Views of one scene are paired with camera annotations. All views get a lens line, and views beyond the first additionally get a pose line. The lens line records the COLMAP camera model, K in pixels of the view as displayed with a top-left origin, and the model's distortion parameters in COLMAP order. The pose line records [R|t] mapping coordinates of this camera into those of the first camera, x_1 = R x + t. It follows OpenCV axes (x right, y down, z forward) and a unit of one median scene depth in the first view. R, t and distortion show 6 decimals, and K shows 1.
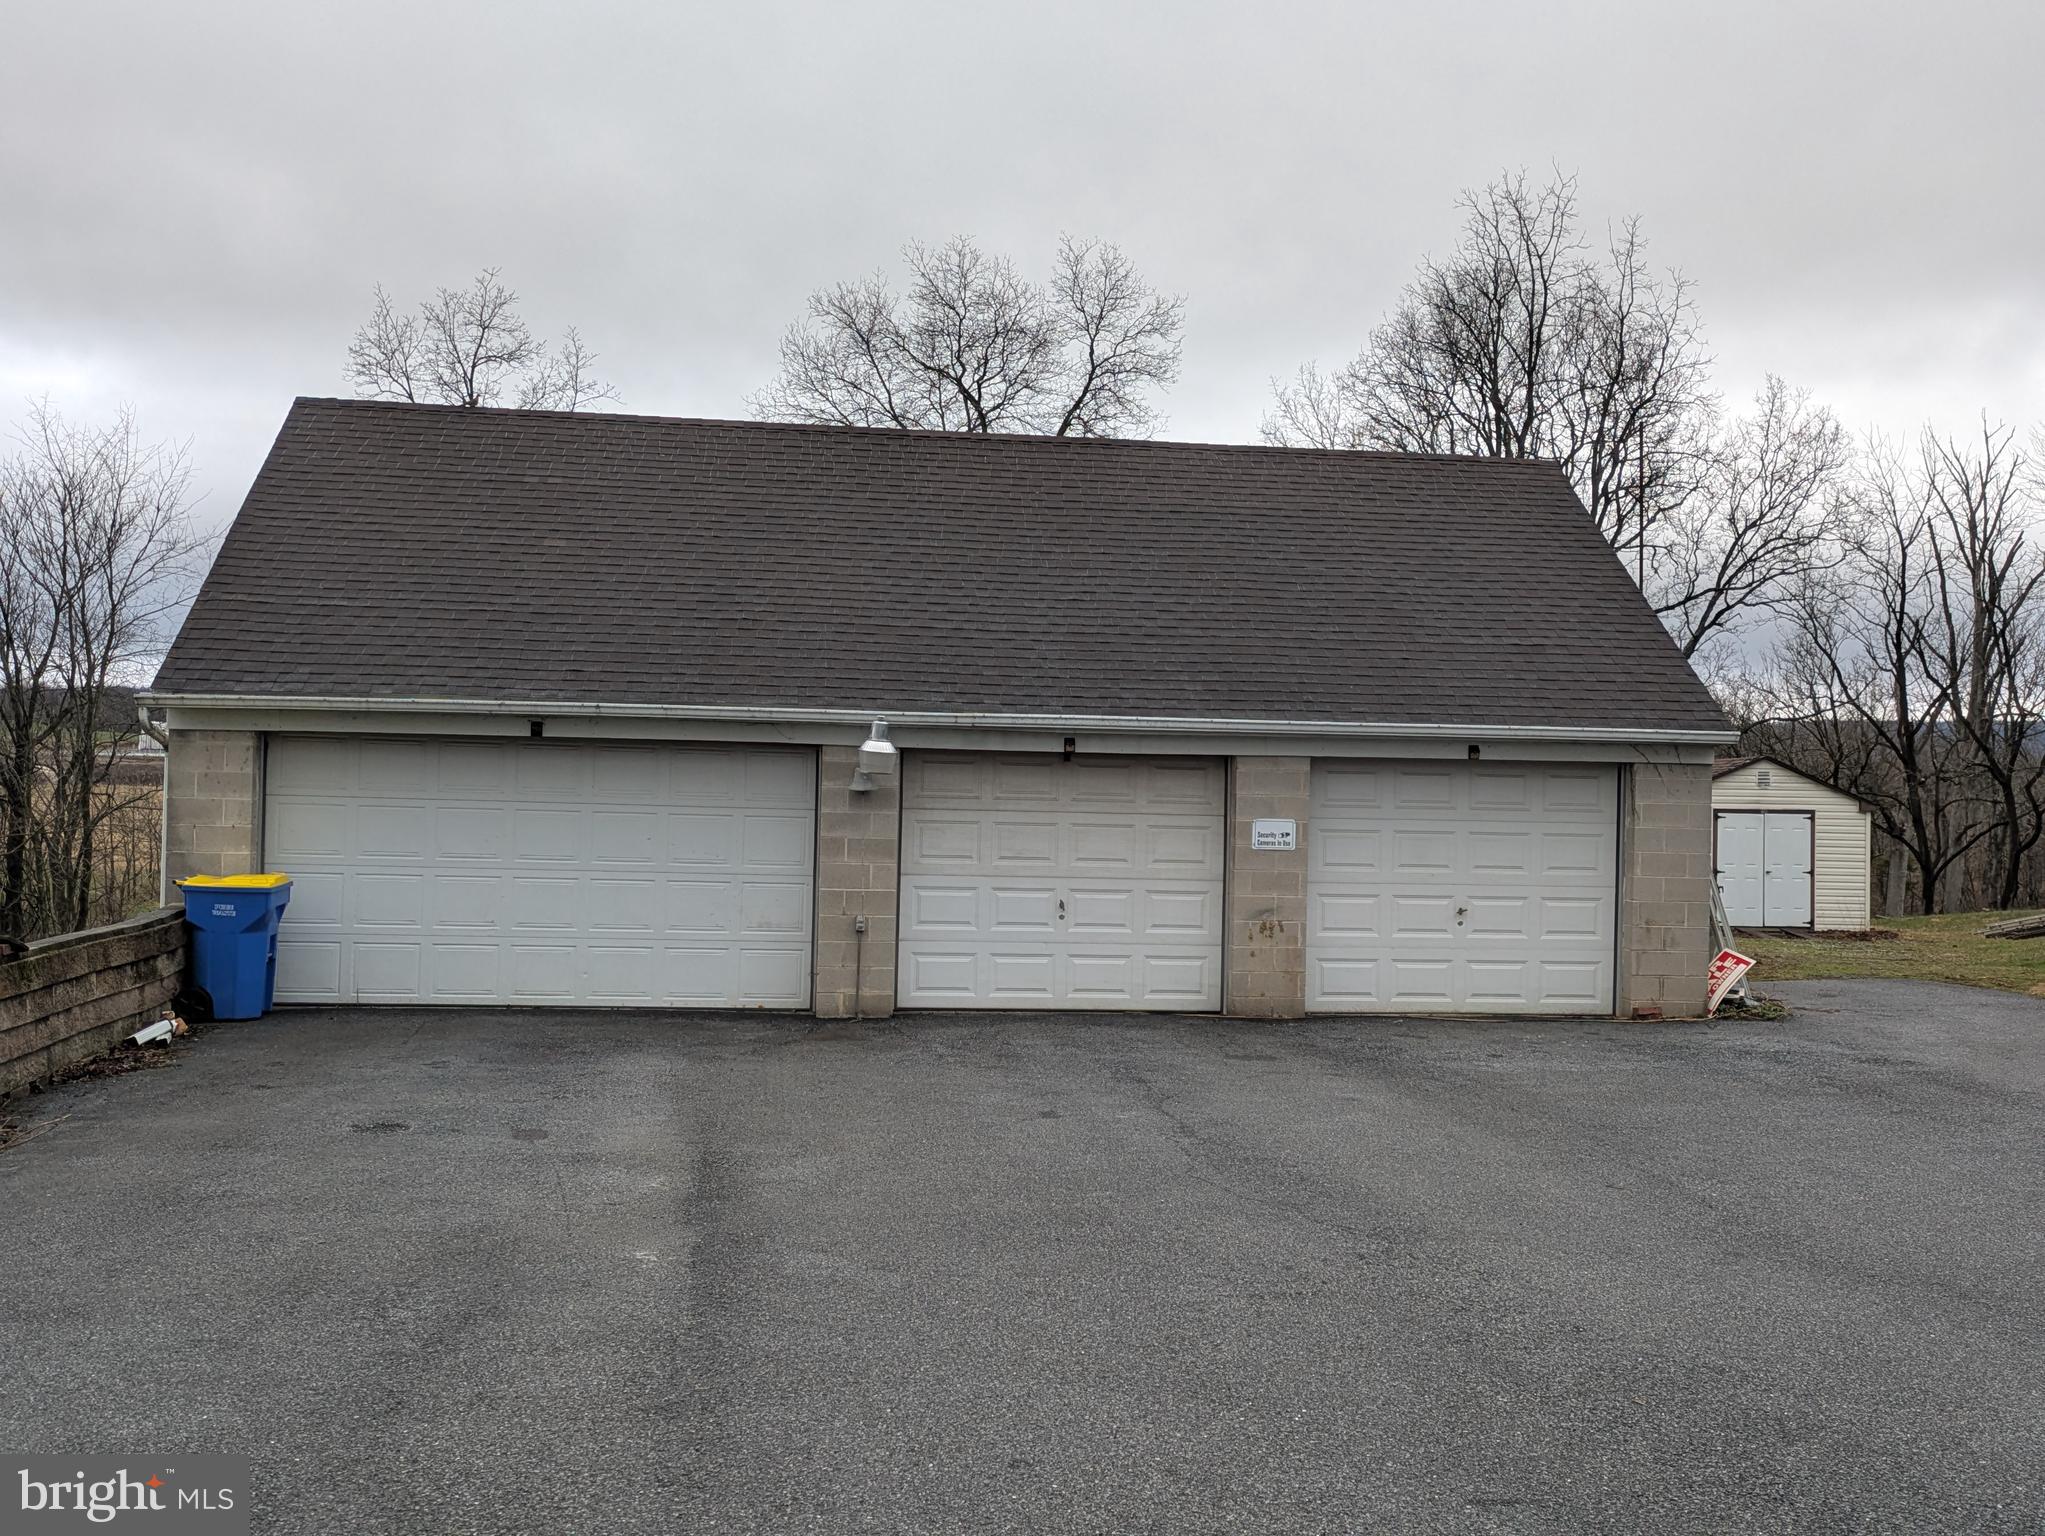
lens RADIAL K [[1562.7, 0, 1022.5], [0, 1562.7, 768.0], [0, 0, 1]] dist [0.070203, -0.063627]
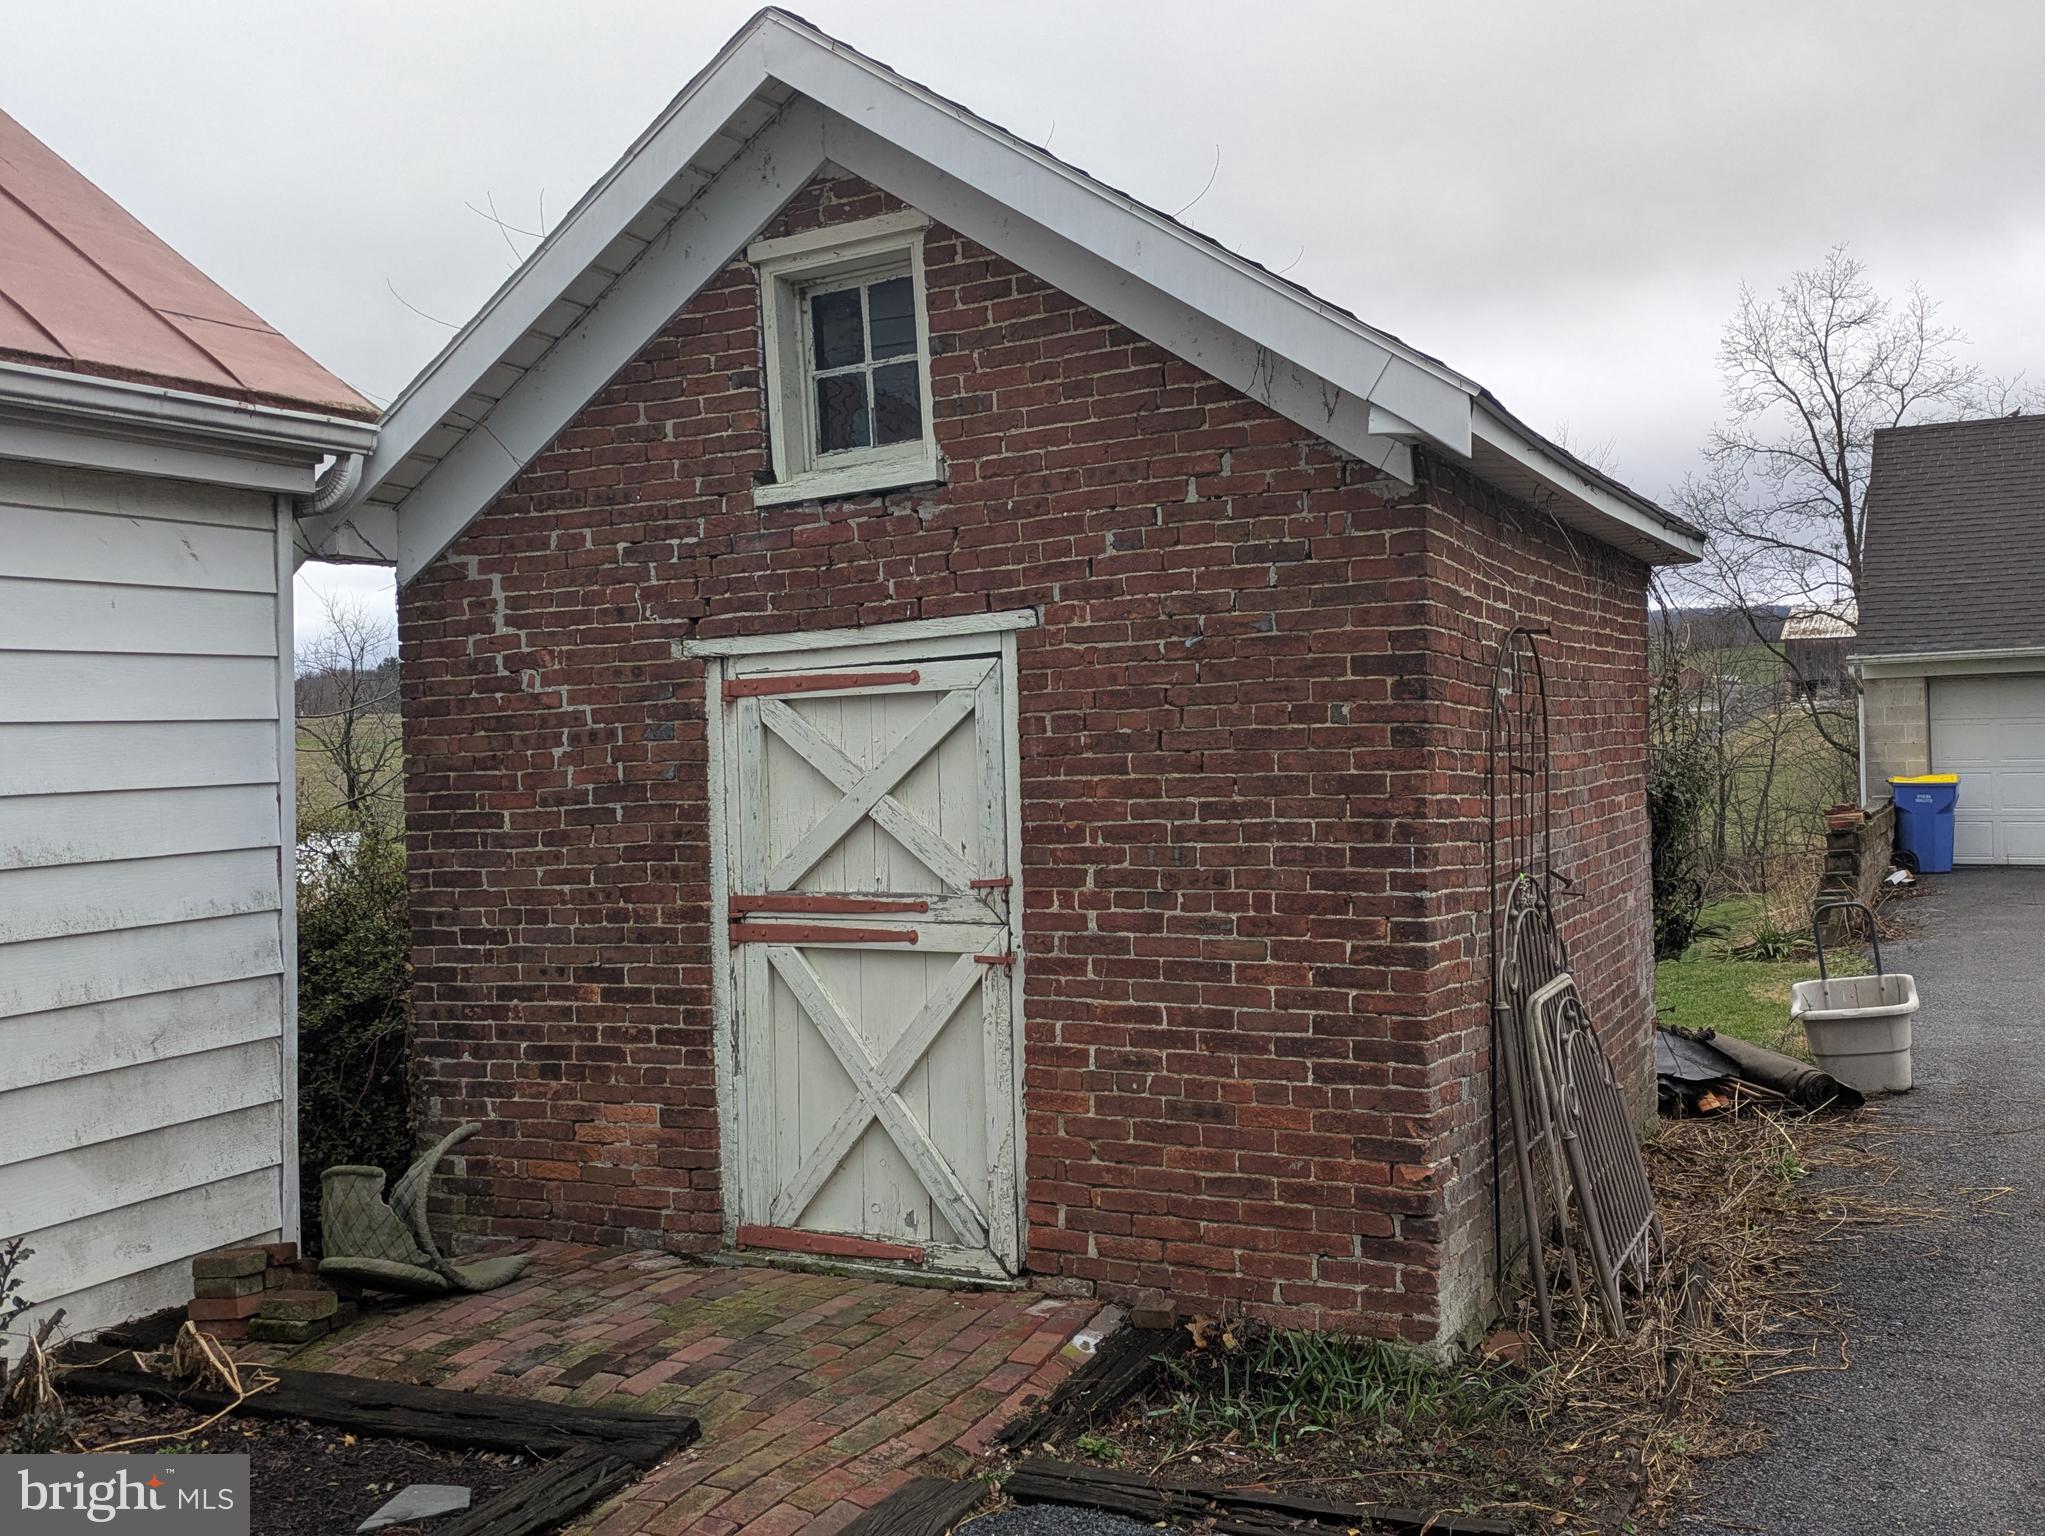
lens RADIAL K [[1747.8, 0, 1022.5], [0, 1747.8, 768.0], [0, 0, 1]] dist [0.006123, -0.090870]
pose [[0.808754, -0.034074, -0.587159, -0.220097], [0.058525, 0.998028, 0.022695, -0.024155], [0.585228, -0.052718, 0.809153, -0.772592]]
